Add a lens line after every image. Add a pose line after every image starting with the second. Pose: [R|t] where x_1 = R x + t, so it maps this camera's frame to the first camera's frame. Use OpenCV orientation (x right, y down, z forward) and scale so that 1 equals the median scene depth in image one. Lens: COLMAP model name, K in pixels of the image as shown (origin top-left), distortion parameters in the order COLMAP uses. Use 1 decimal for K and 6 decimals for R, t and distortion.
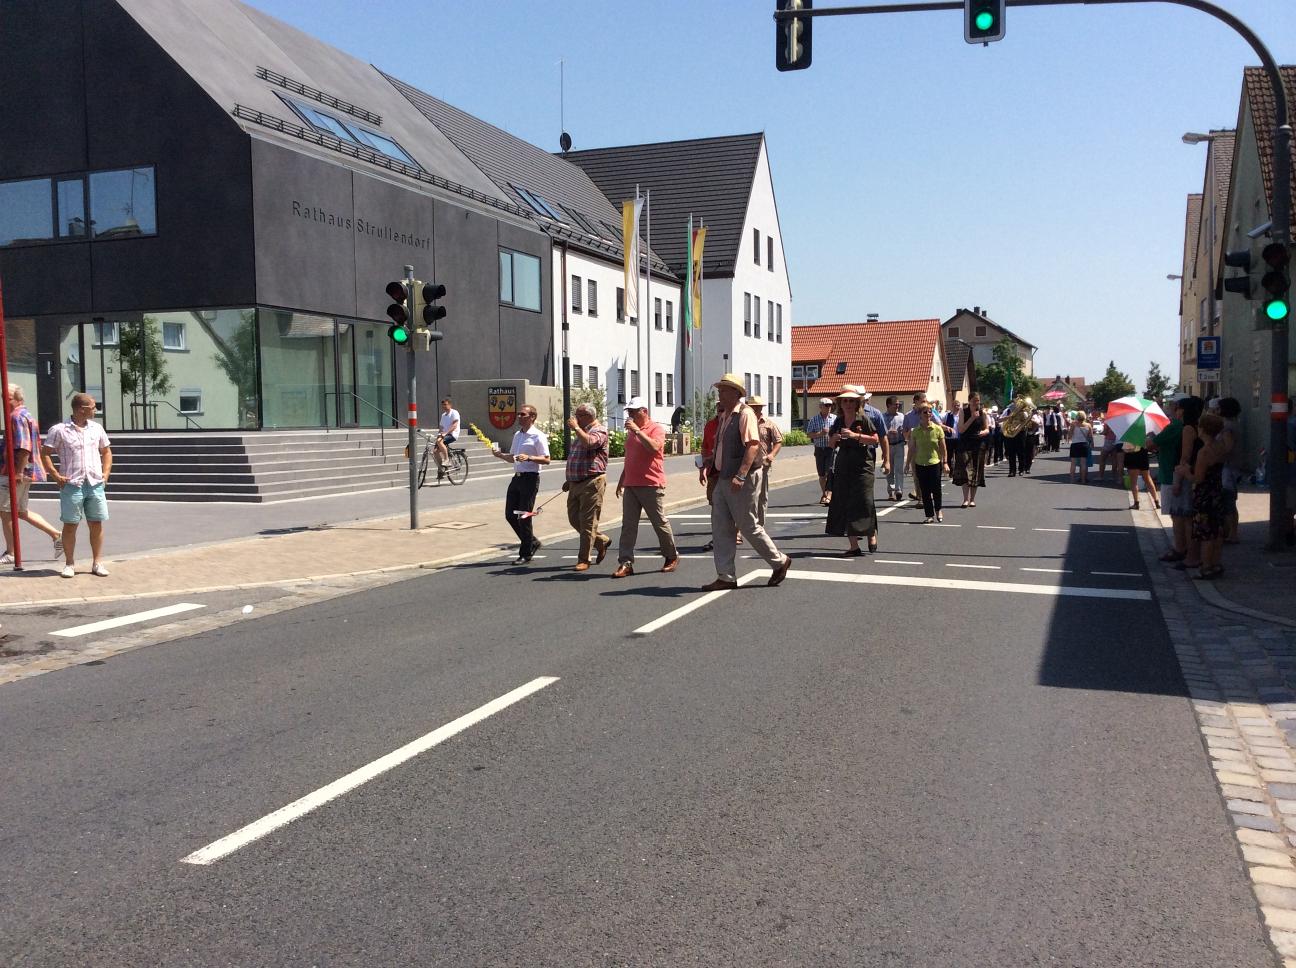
lens RADIAL K [[1186.8, 0, 646.5], [0, 1186.8, 491.6], [0, 0, 1]] dist [0.120355, -0.250528]
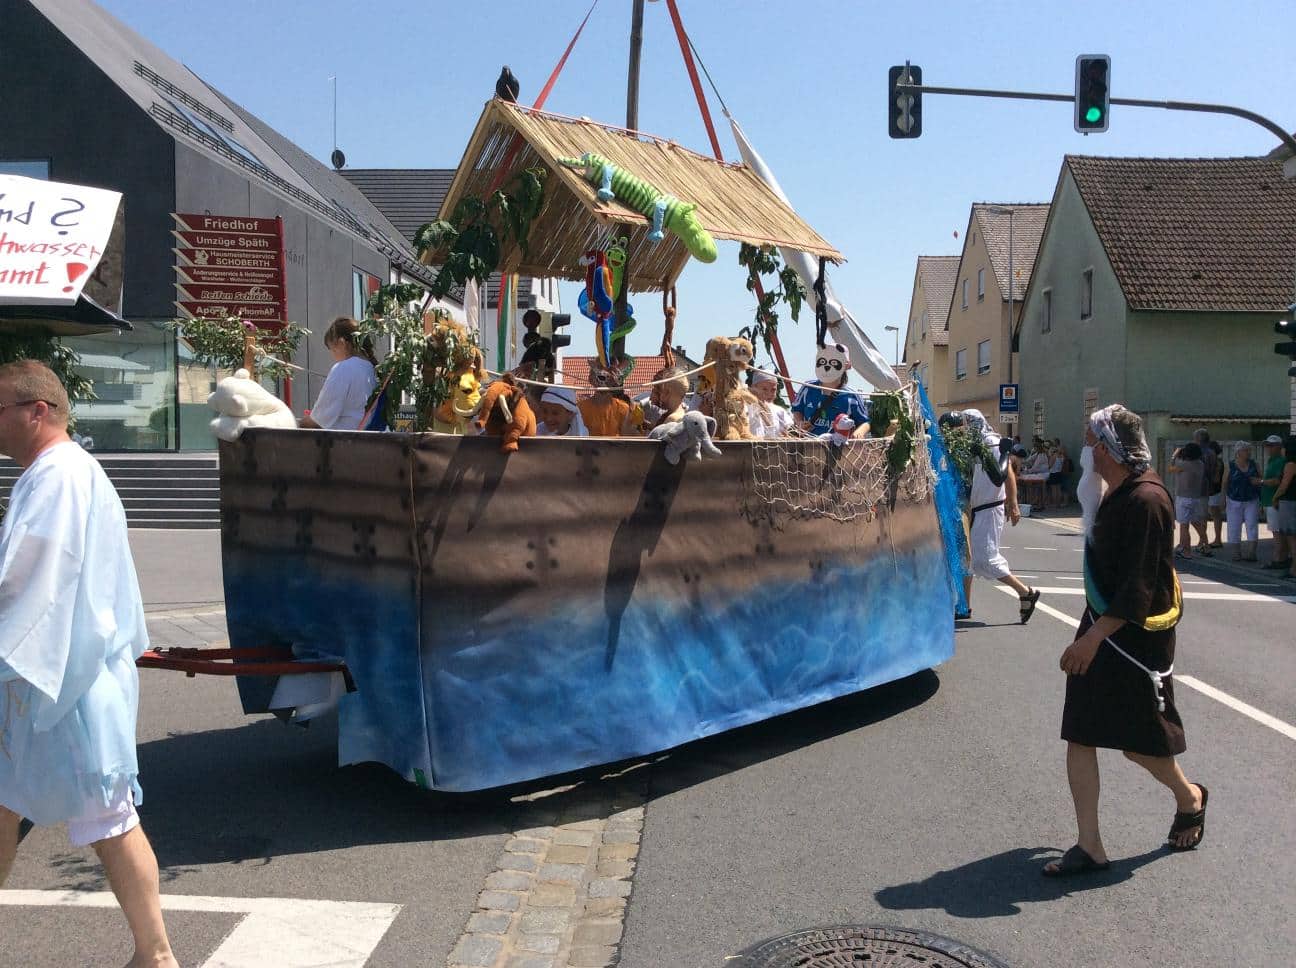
lens RADIAL K [[1194.0, 0, 648.2], [0, 1194.0, 476.2], [0, 0, 1]] dist [0.092326, -0.186716]
pose [[0.957836, 0.010017, 0.287140, -0.243442], [0.000653, 0.999314, -0.037041, 0.001431], [-0.287314, 0.035667, 0.957172, 0.007139]]
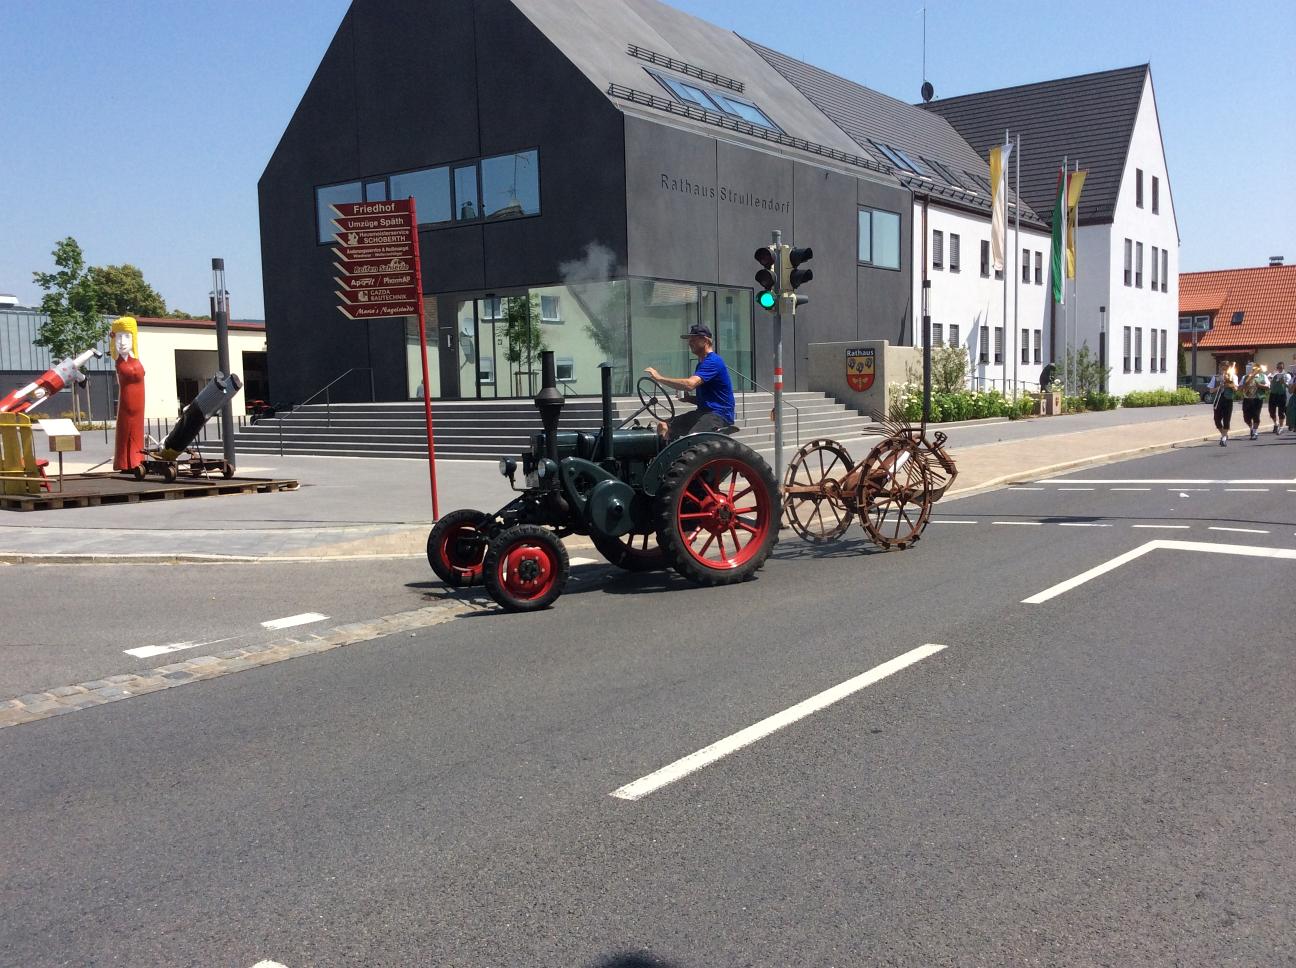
lens RADIAL K [[1186.3, 0, 648.1], [0, 1186.3, 492.5], [0, 0, 1]] dist [0.121095, -0.240338]
pose [[0.958656, 0.013613, -0.284241, -0.008336], [-0.004451, 0.999450, 0.032853, -0.000266], [0.284532, -0.030230, 0.958190, -0.002354]]
